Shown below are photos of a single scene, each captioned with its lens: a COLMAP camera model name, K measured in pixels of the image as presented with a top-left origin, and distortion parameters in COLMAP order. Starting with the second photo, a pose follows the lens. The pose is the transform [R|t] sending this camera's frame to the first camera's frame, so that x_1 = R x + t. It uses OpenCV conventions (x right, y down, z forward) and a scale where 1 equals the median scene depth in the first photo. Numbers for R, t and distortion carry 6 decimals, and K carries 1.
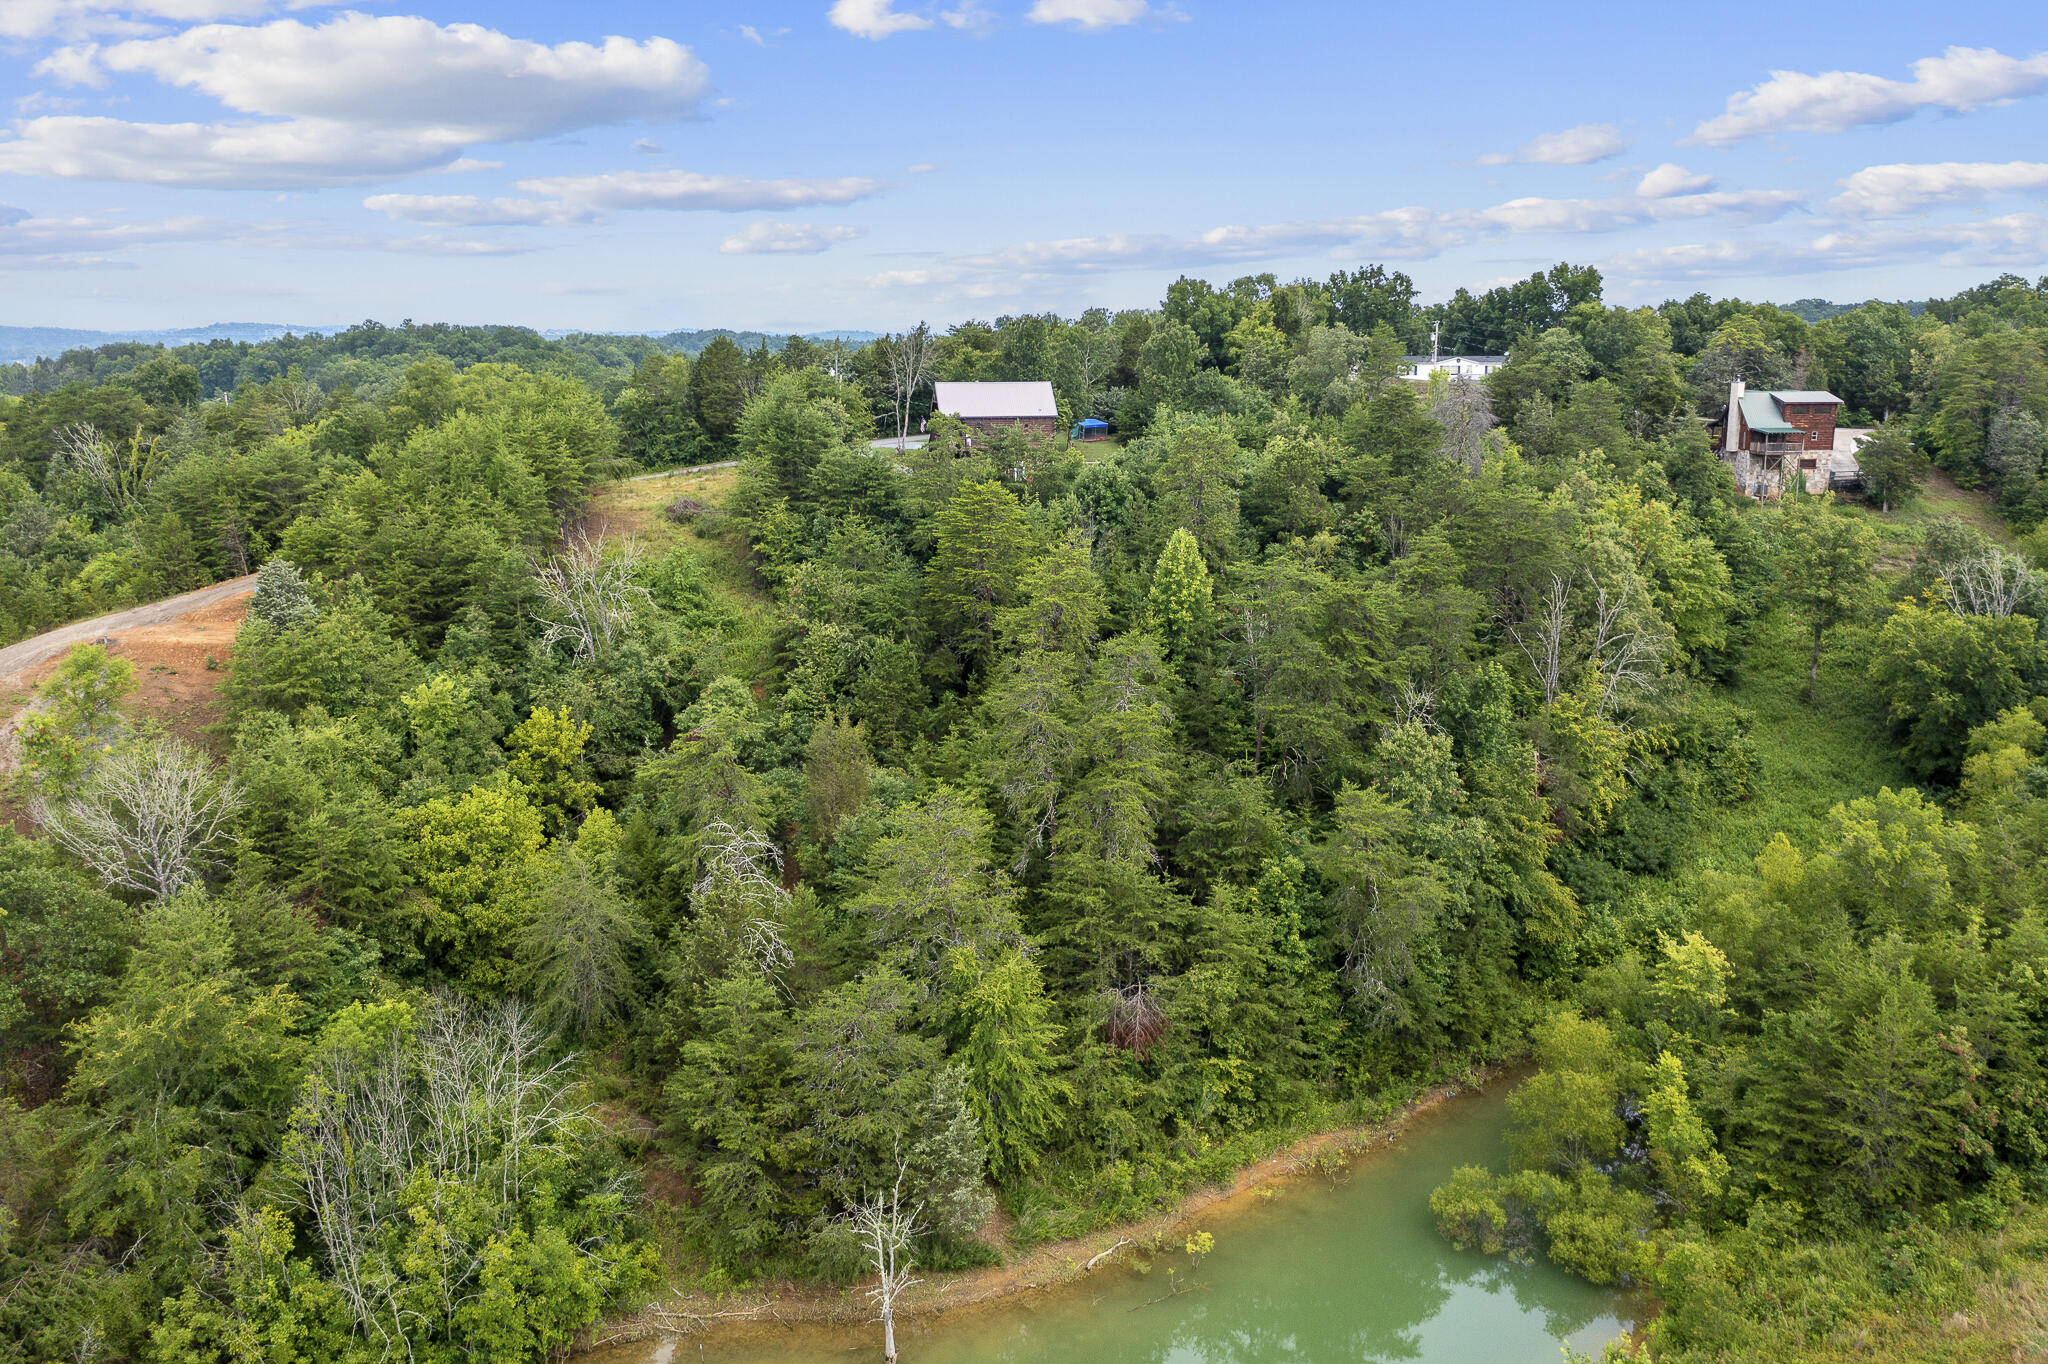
lens RADIAL K [[1621.7, 0, 1018.1], [0, 1621.7, 675.5], [0, 0, 1]] dist [-0.004963, 0.007947]
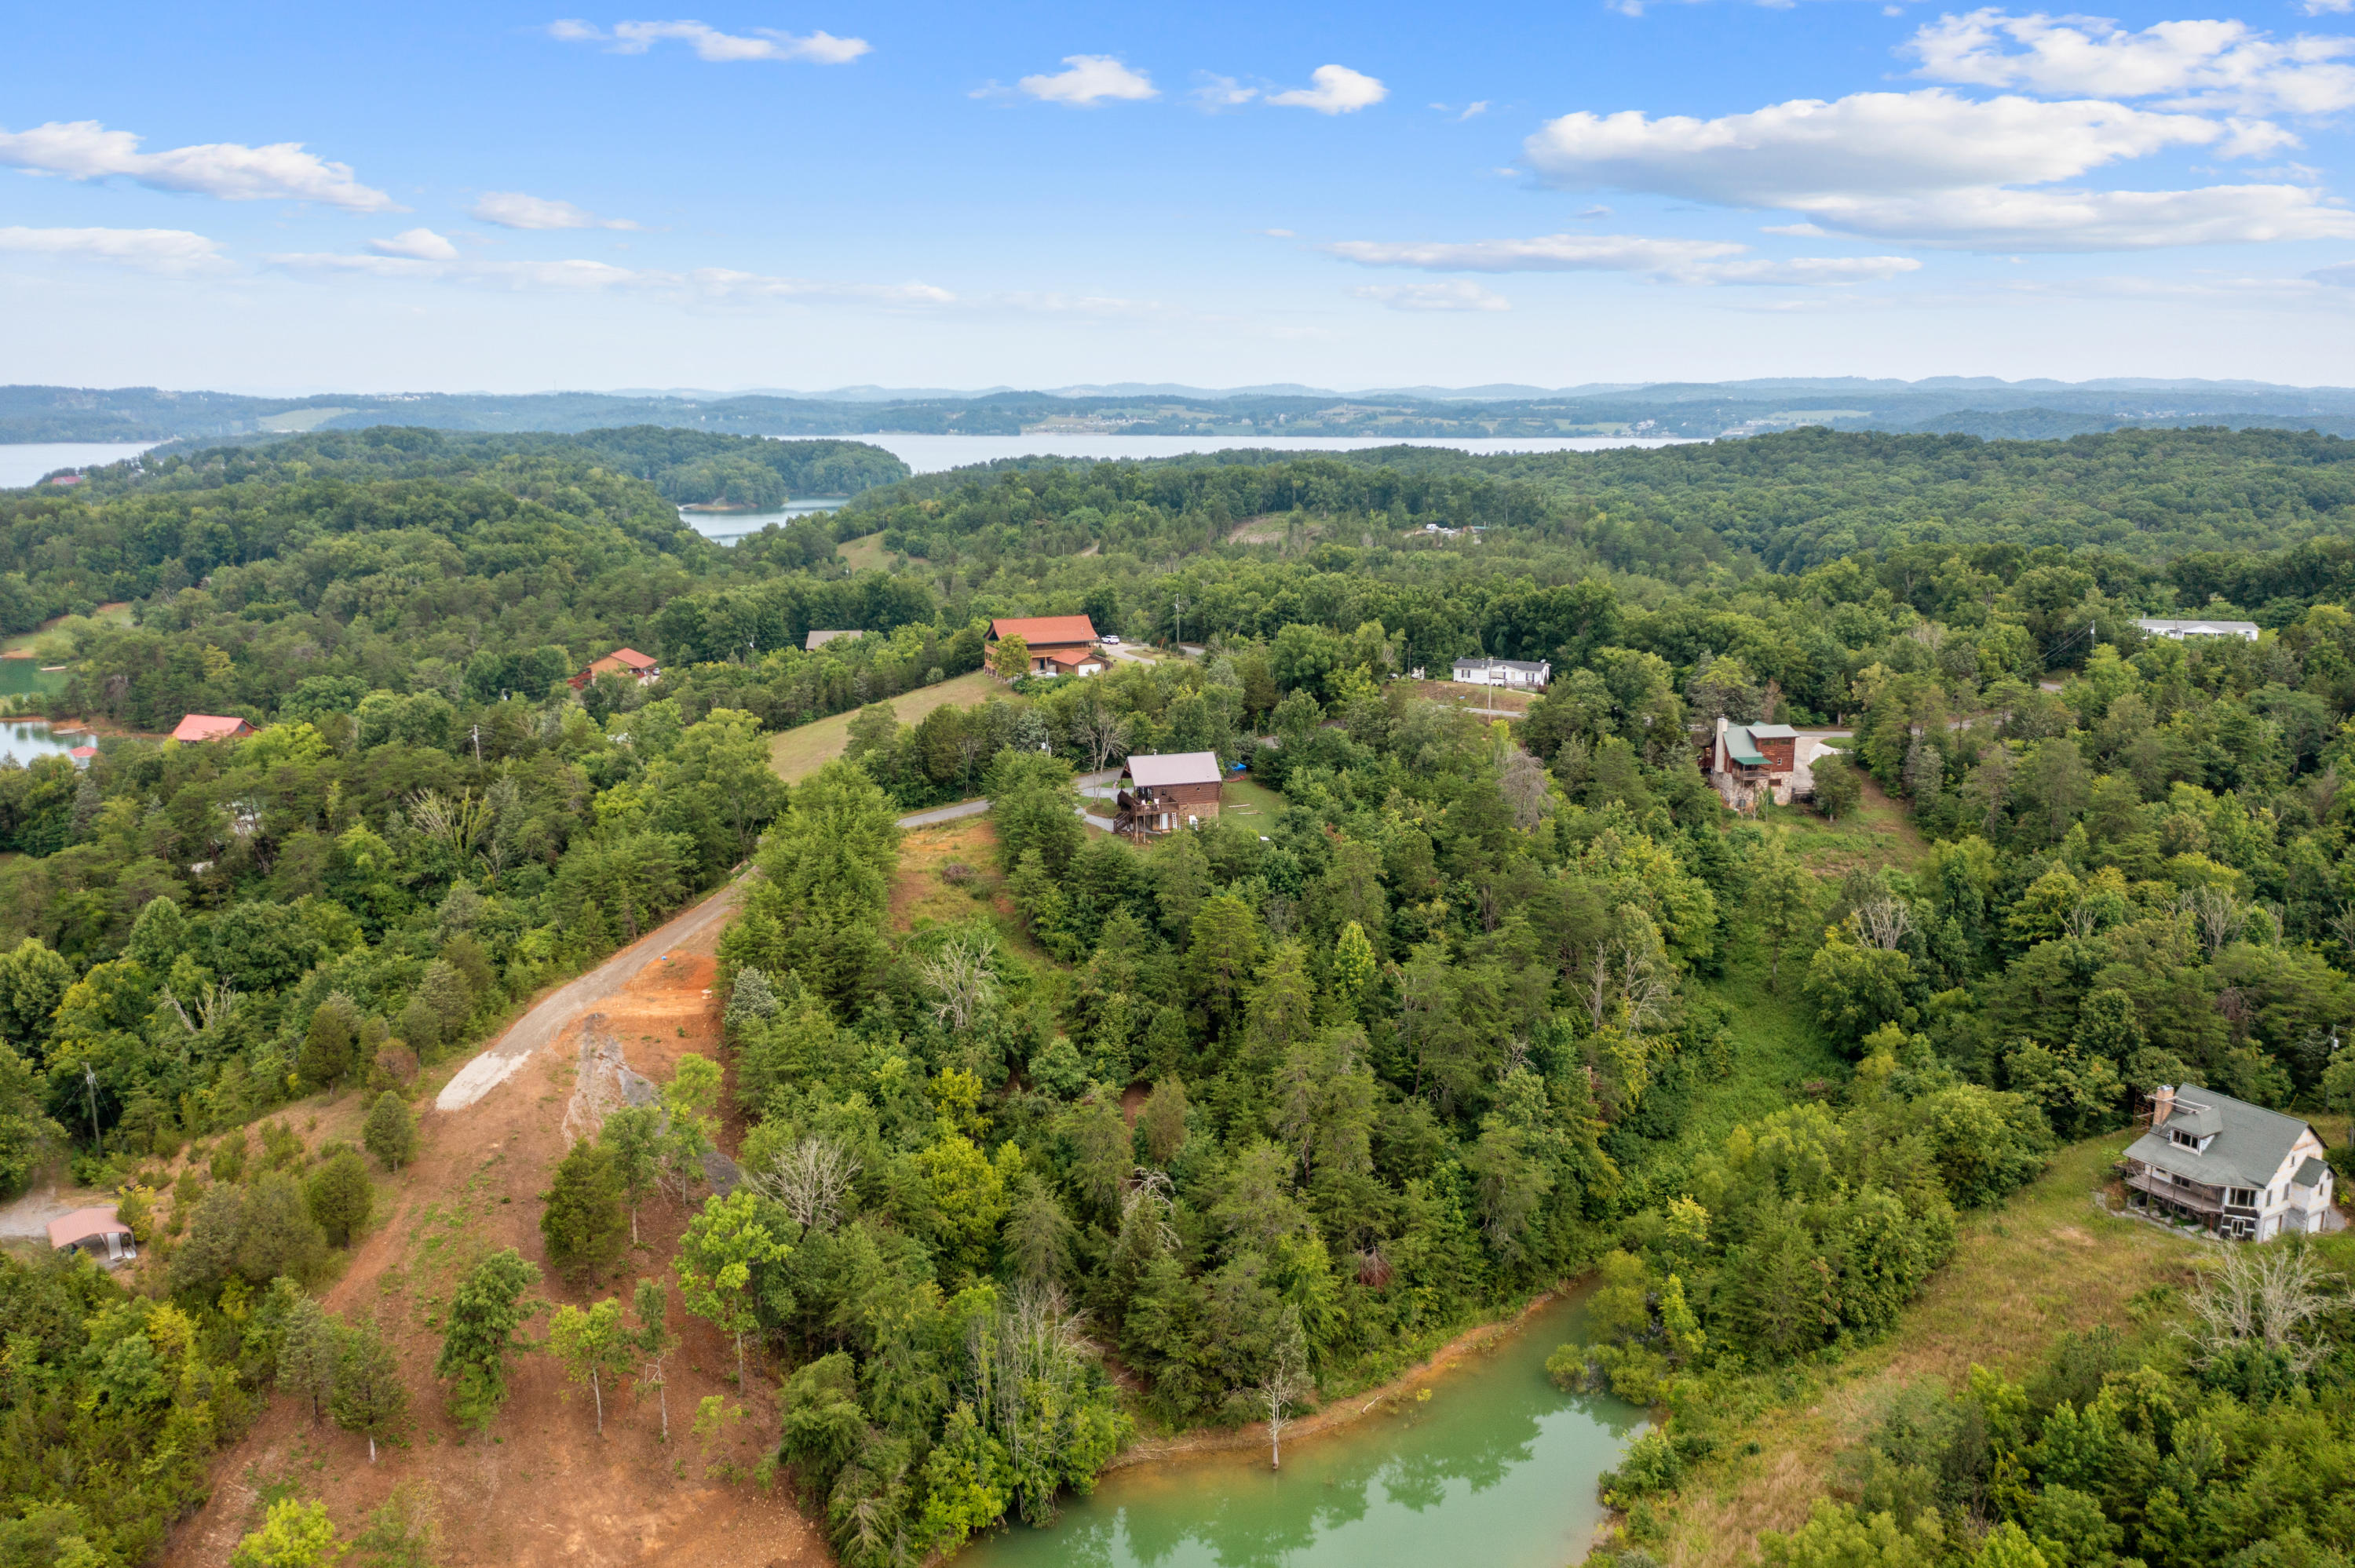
lens RADIAL K [[1864.5, 0, 1170.7], [0, 1864.5, 776.5], [0, 0, 1]] dist [-0.004963, 0.007947]
pose [[0.993460, -0.019581, 0.112493, -0.332484], [0.019770, 0.999804, -0.000567, -0.293046], [-0.112460, 0.002787, 0.993652, -0.881546]]
